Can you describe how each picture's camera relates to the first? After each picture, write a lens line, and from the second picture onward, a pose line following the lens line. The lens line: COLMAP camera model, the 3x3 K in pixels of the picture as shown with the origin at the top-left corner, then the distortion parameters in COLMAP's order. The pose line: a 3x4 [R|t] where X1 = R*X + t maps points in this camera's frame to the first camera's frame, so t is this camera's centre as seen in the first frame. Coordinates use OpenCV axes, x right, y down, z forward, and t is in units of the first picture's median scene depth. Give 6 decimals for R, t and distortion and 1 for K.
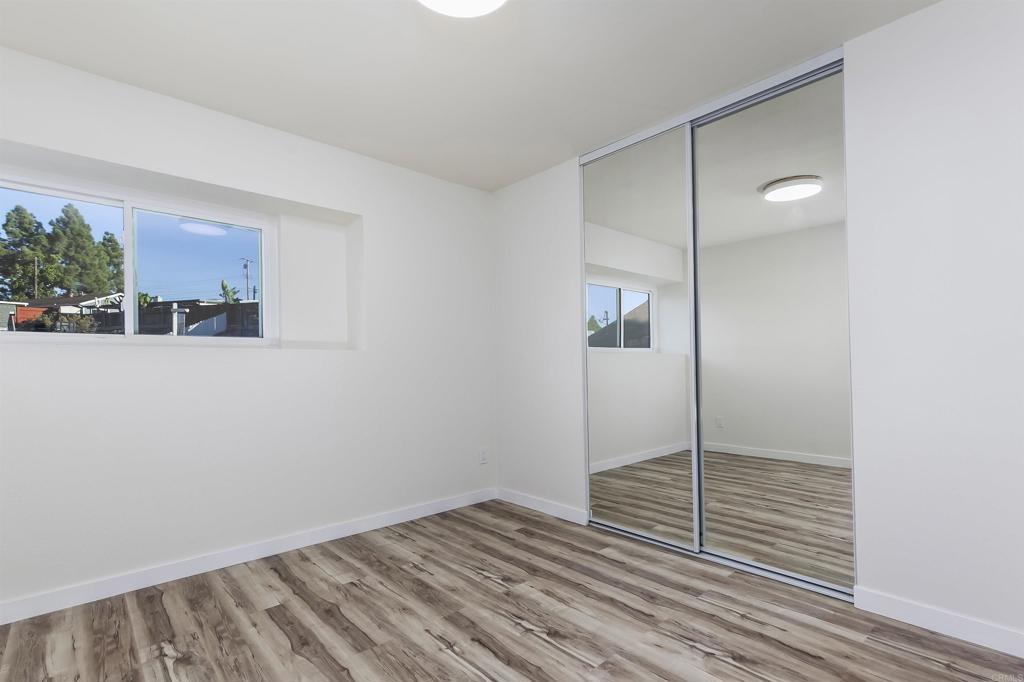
lens RADIAL K [[465.4, 0, 508.3], [0, 465.4, 350.8], [0, 0, 1]] dist [-0.000374, -0.000241]
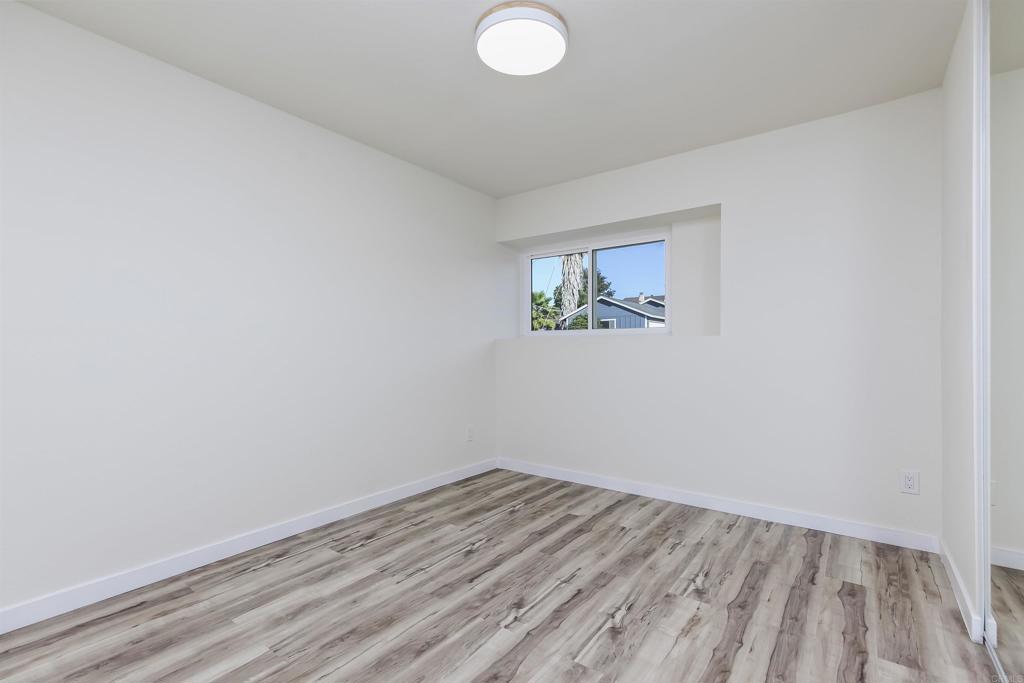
lens RADIAL K [[465.4, 0, 508.3], [0, 465.4, 351.3], [0, 0, 1]] dist [-0.000374, -0.000241]
pose [[0.210761, 0.019540, -0.977342, 0.732765], [0.025689, 0.999344, 0.025520, 0.013141], [0.977200, -0.030486, 0.210121, 0.468085]]
